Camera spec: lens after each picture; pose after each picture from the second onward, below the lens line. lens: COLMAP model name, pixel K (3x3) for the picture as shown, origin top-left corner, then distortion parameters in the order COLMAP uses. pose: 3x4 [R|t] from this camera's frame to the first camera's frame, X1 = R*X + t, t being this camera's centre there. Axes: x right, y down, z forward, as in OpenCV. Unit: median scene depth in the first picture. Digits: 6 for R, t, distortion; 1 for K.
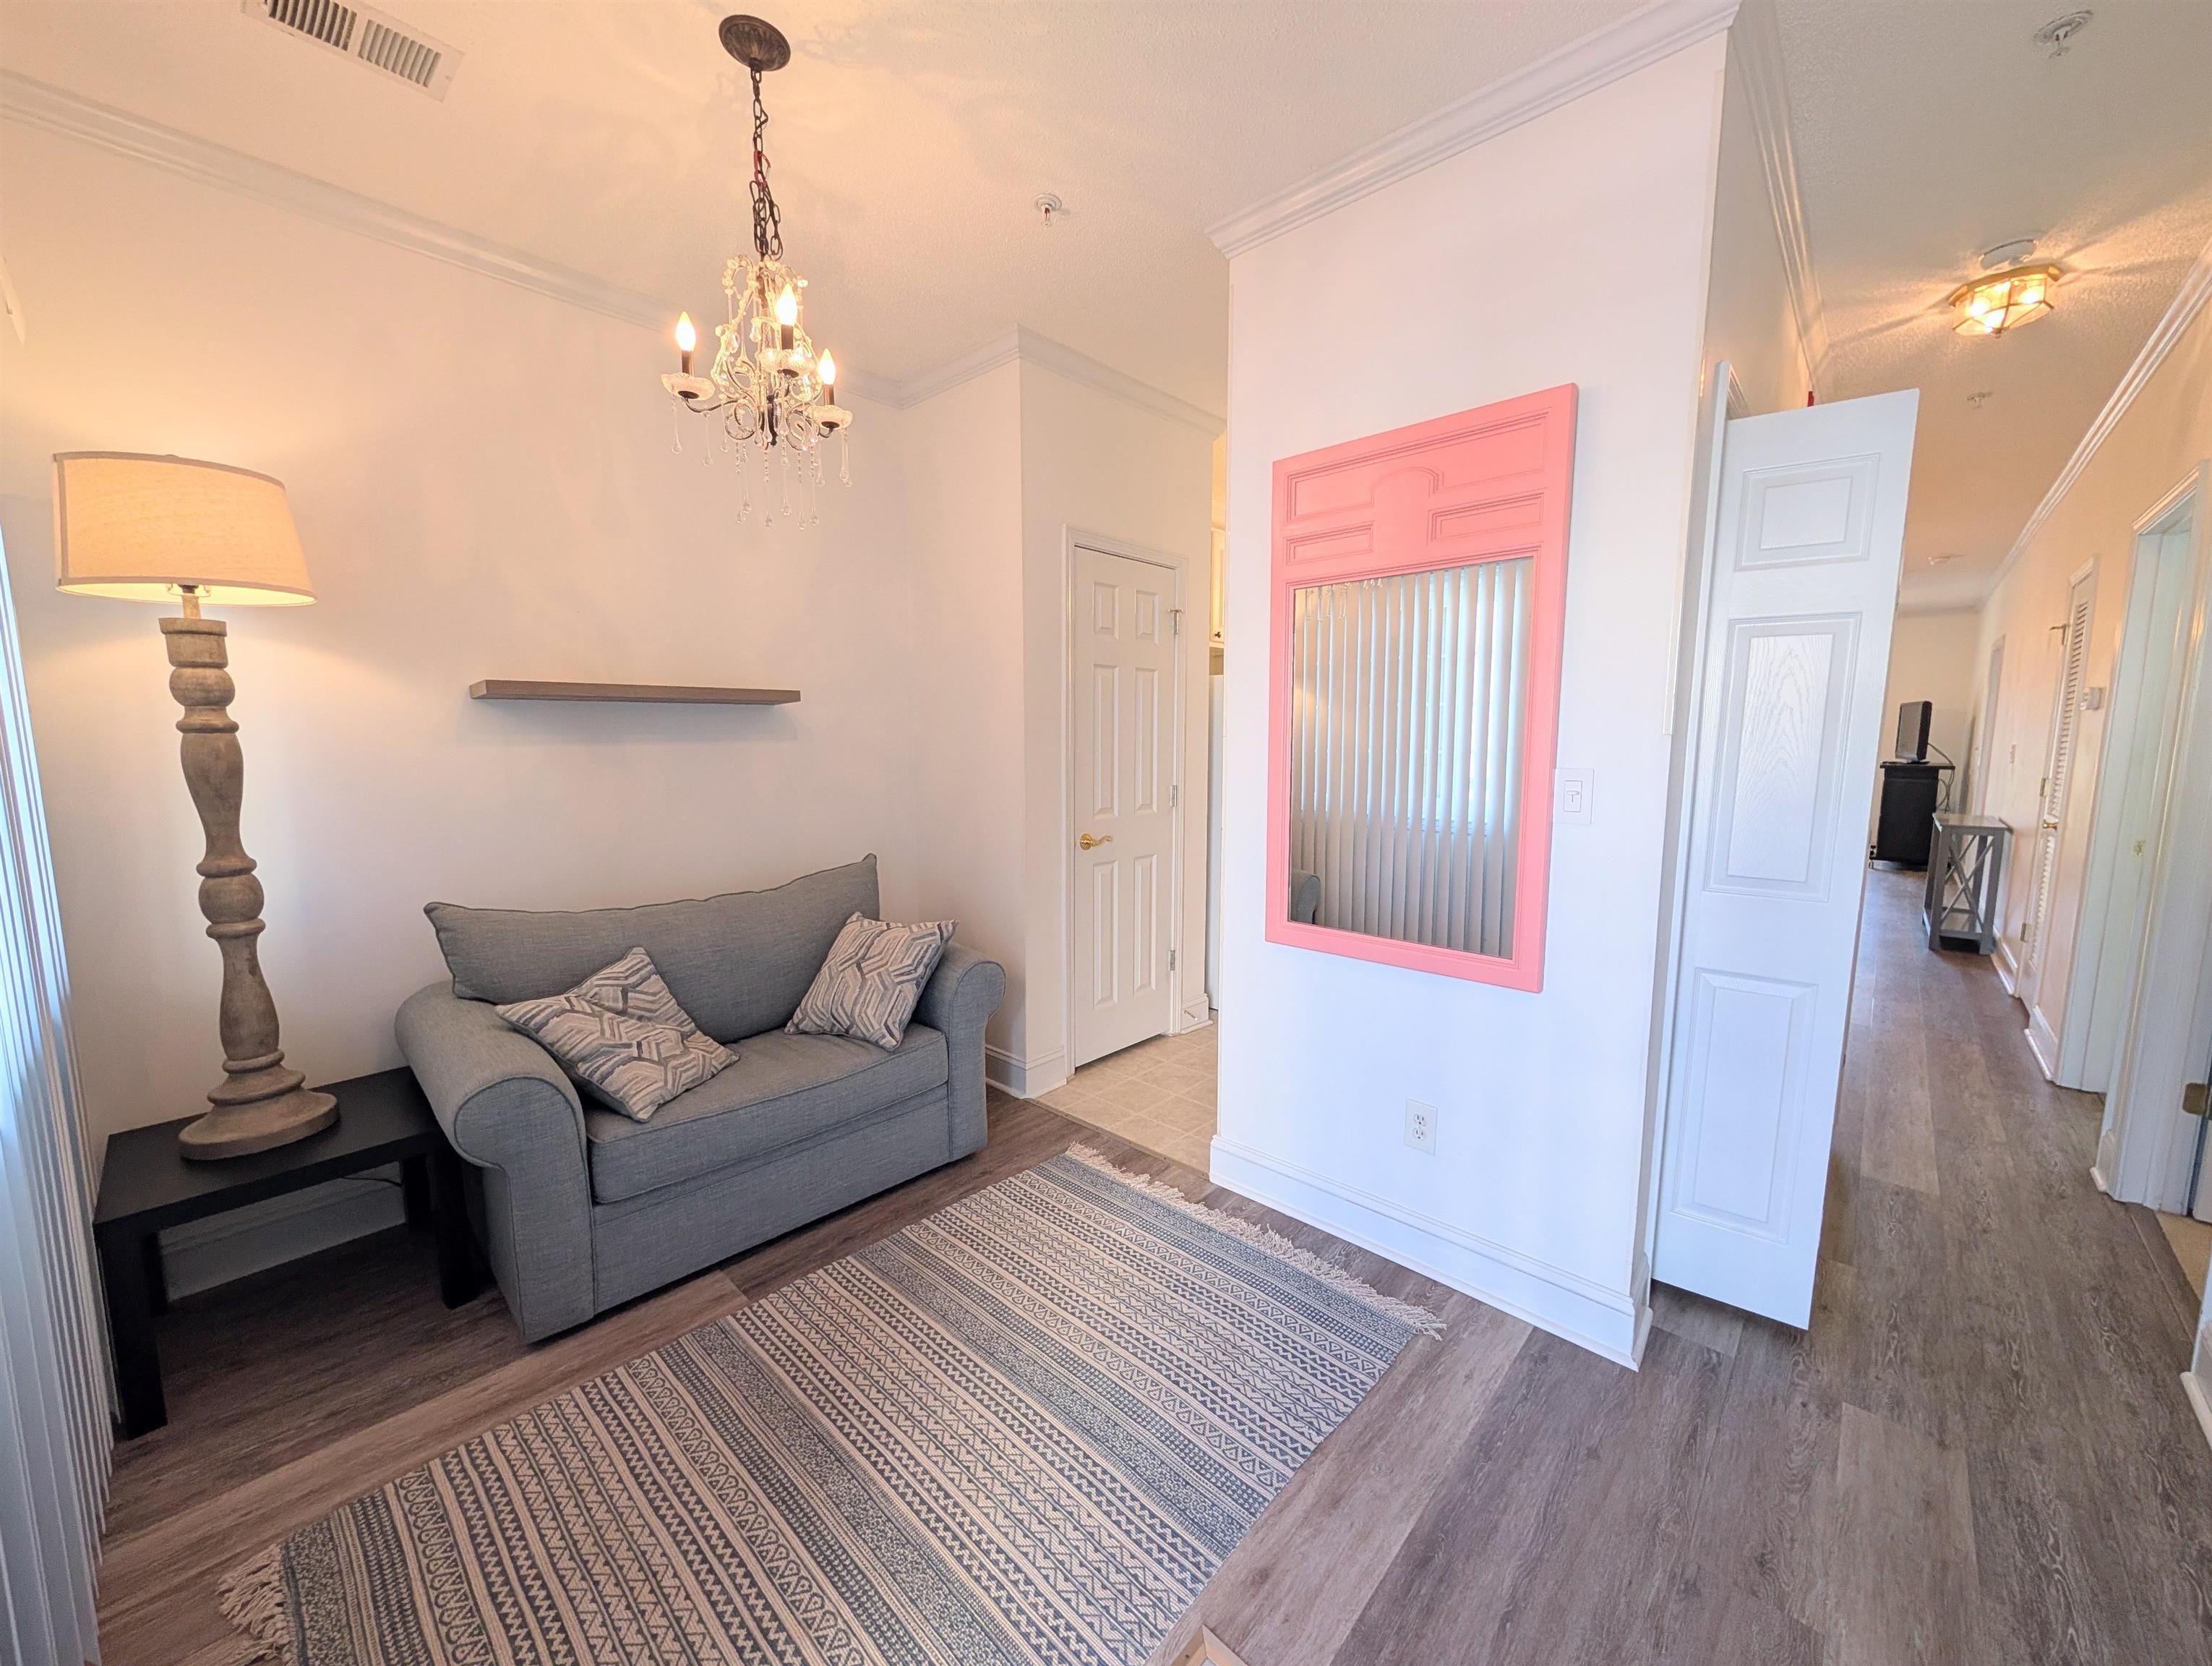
lens RADIAL K [[839.2, 0, 1116.8], [0, 839.2, 831.6], [0, 0, 1]] dist [-0.003122, 0.000719]
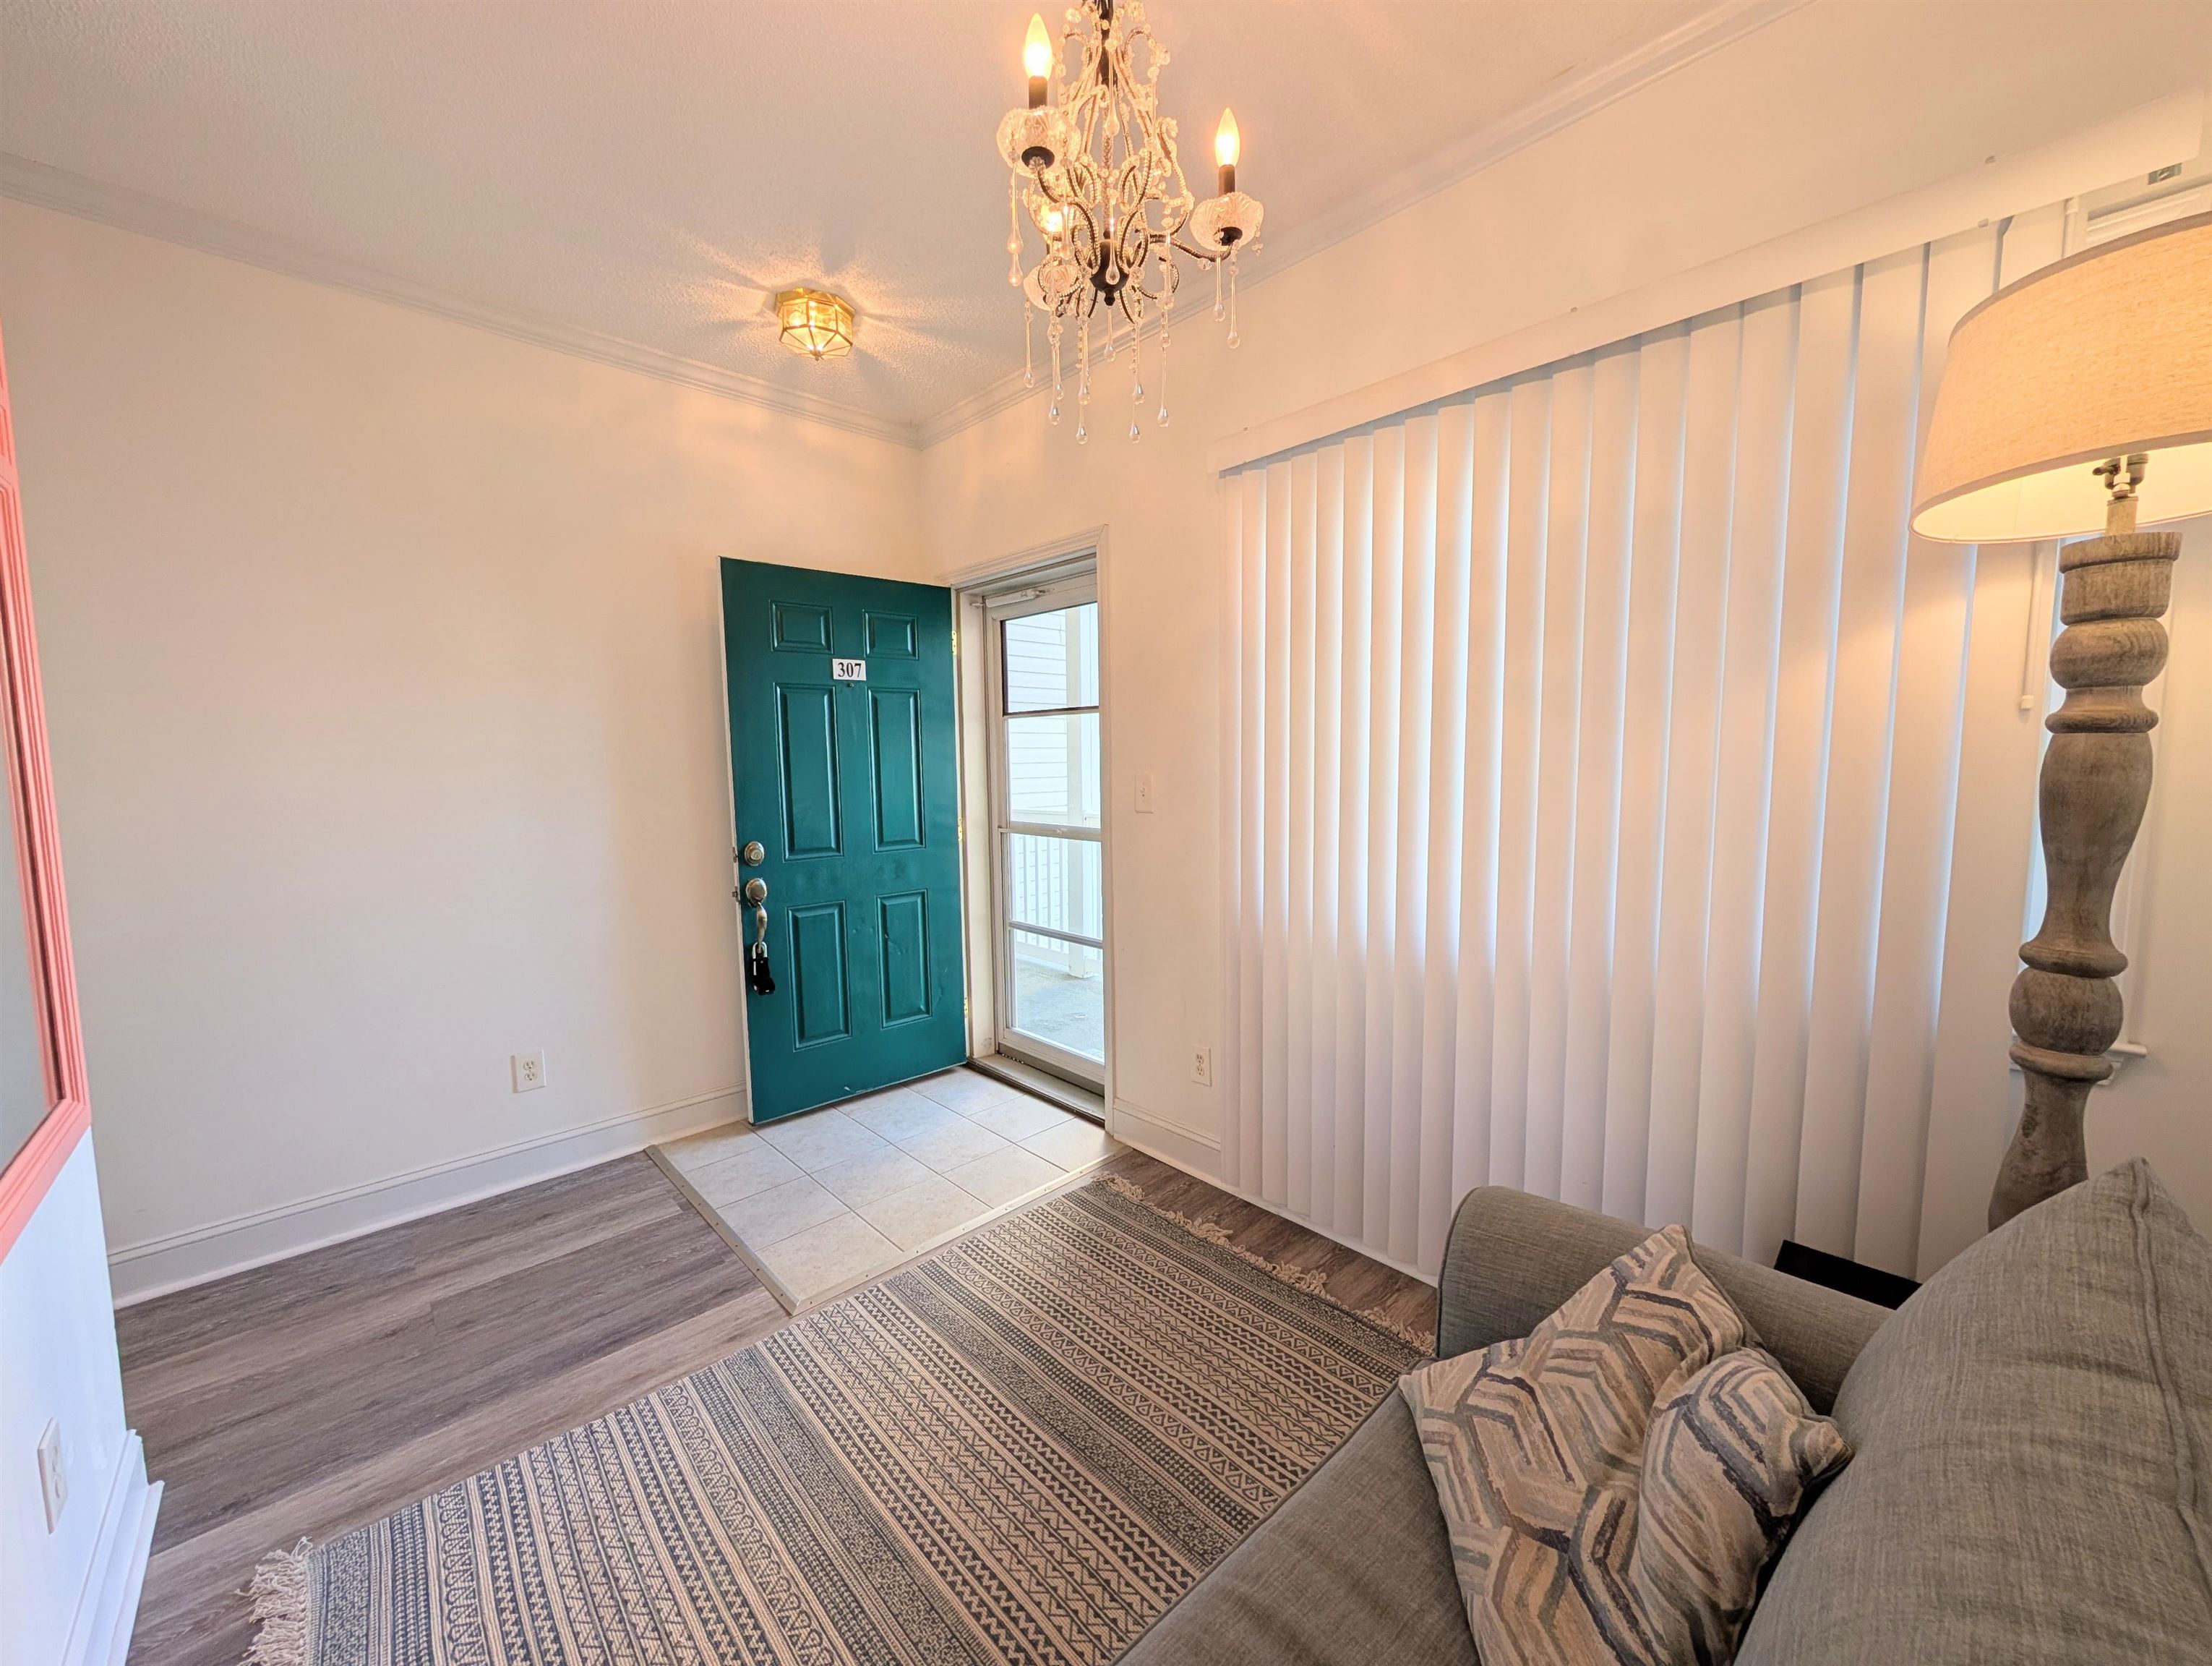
lens RADIAL K [[839.2, 0, 1107.3], [0, 839.2, 826.7], [0, 0, 1]] dist [-0.003122, 0.000719]
pose [[-0.997455, 0.008863, 0.070743, -0.469541], [0.023406, 0.977957, 0.207492, -0.207083], [-0.067344, 0.208620, -0.975675, 1.774740]]
